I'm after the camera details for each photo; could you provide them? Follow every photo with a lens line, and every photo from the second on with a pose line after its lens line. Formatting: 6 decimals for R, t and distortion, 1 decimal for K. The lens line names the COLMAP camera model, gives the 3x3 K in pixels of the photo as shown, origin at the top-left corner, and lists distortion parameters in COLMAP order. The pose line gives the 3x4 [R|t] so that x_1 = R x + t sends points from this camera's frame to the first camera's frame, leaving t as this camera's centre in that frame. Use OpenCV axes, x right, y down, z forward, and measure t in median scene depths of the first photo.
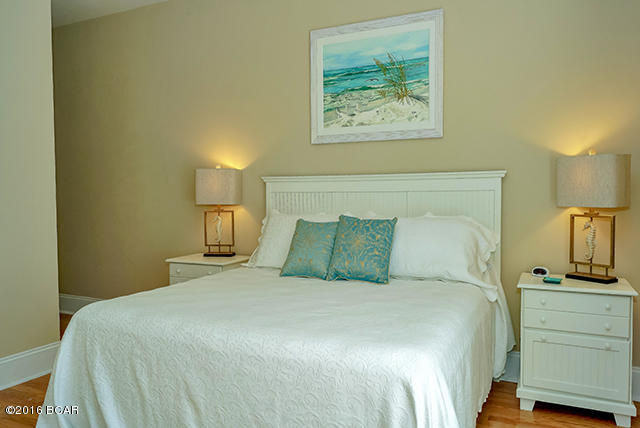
lens RADIAL K [[493.1, 0, 318.1], [0, 493.1, 214.3], [0, 0, 1]] dist [-0.020279, 0.023791]
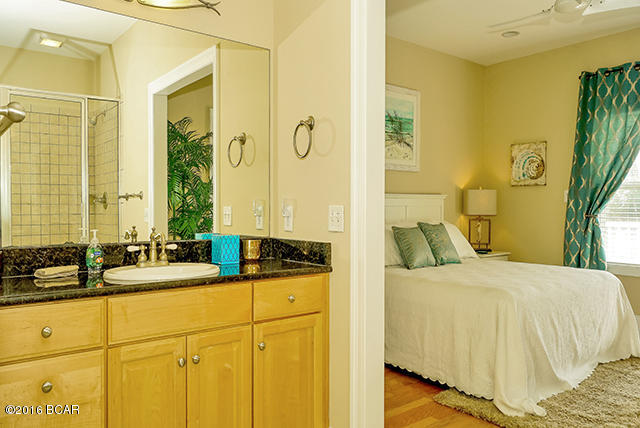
lens RADIAL K [[493.1, 0, 318.1], [0, 493.1, 213.7], [0, 0, 1]] dist [-0.020279, 0.023791]
pose [[0.425495, -0.004062, 0.904952, -1.298551], [0.020287, 0.999781, -0.005050, -0.020864], [-0.904733, 0.020507, 0.425484, 0.609613]]
